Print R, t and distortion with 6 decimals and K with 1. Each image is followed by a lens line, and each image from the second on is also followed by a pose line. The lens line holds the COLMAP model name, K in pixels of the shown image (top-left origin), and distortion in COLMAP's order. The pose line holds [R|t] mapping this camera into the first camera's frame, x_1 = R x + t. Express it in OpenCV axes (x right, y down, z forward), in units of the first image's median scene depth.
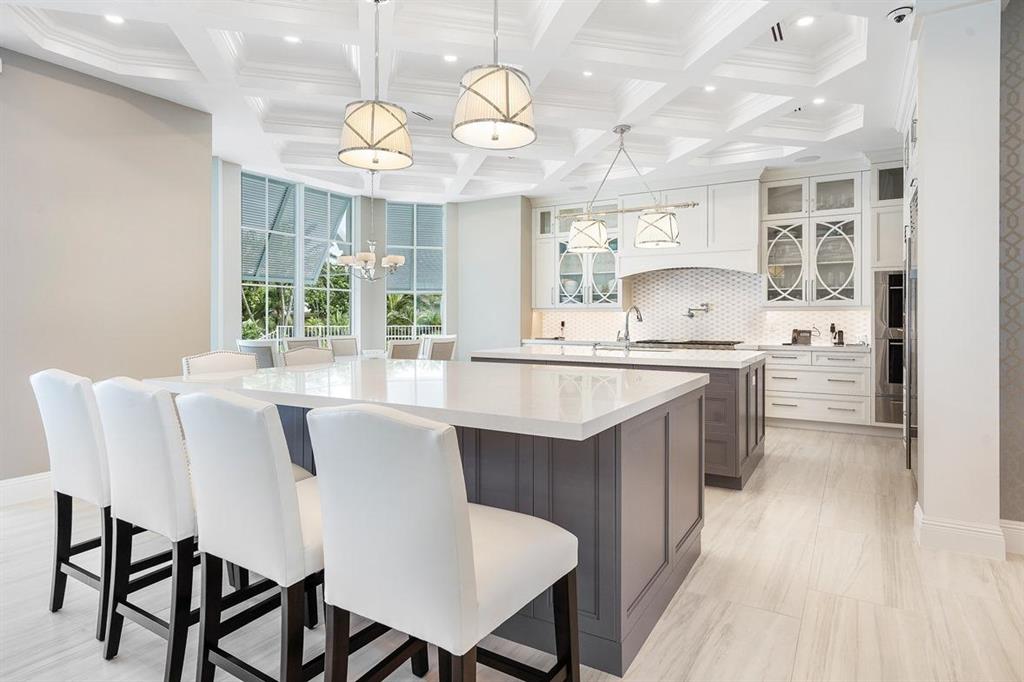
lens RADIAL K [[559.7, 0, 510.4], [0, 559.7, 316.6], [0, 0, 1]] dist [-0.002501, -0.000291]
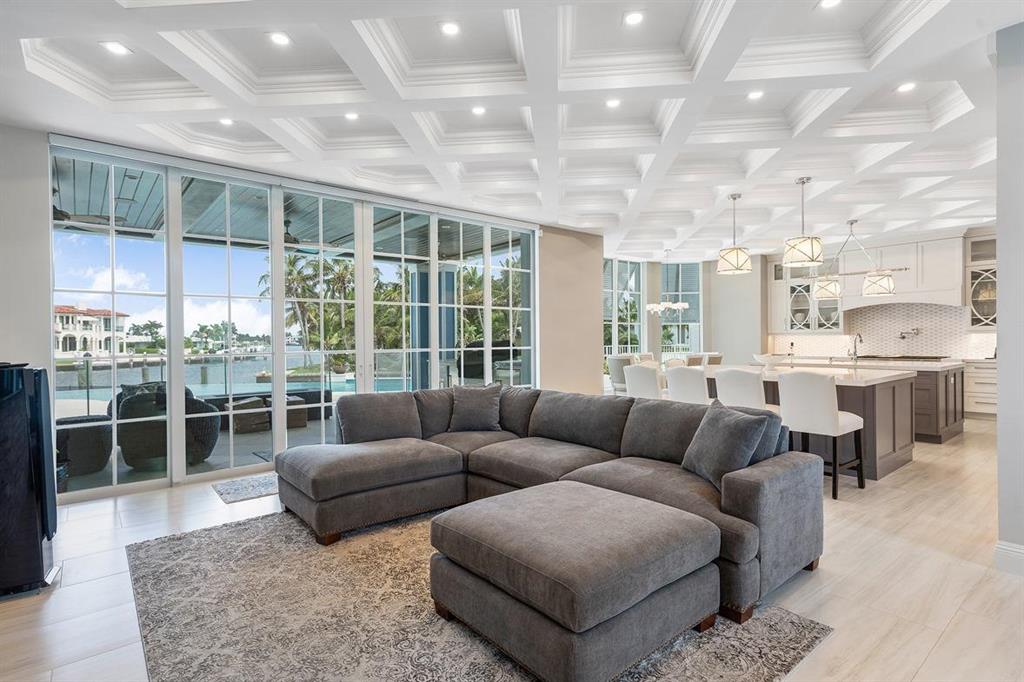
lens RADIAL K [[518.5, 0, 512.0], [0, 518.5, 341.0], [0, 0, 1]] dist [0.001651, 0.000297]
pose [[0.946493, -0.009828, -0.322575, -0.179238], [0.012868, 0.999891, 0.007292, -0.015598], [0.322468, -0.011052, 0.946516, -0.528201]]
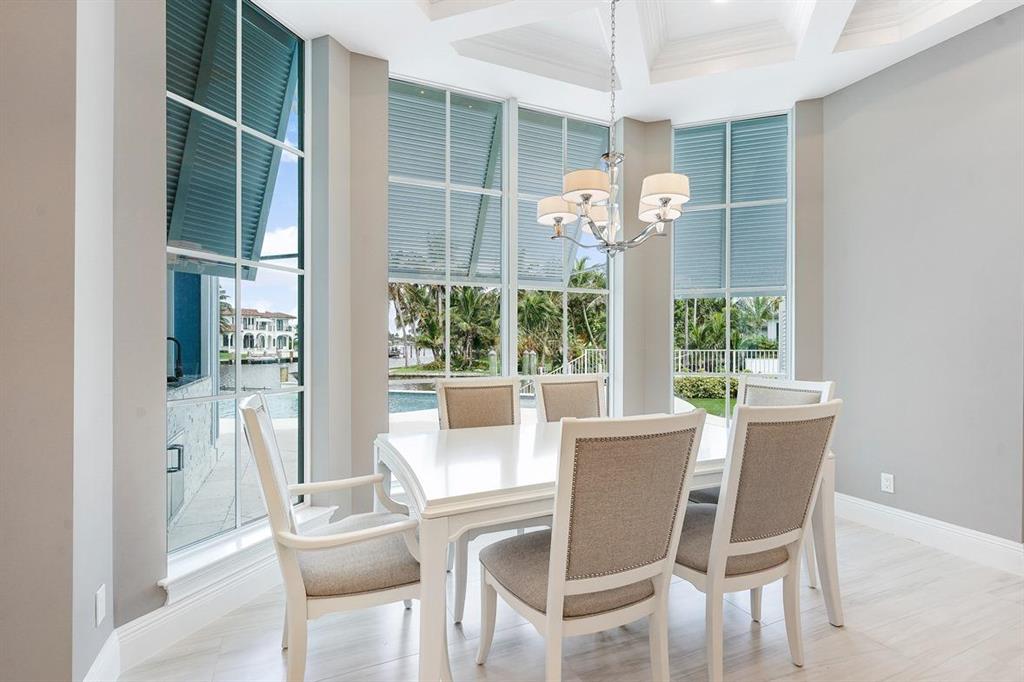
lens RADIAL K [[497.1, 0, 512.0], [0, 497.1, 341.0], [0, 0, 1]] dist [0.000470, 0.000014]
pose [[0.825672, -0.001266, -0.564149, -0.087284], [0.002215, 0.999997, 0.000998, 0.006135], [0.564146, -0.002074, 0.825673, 0.584416]]
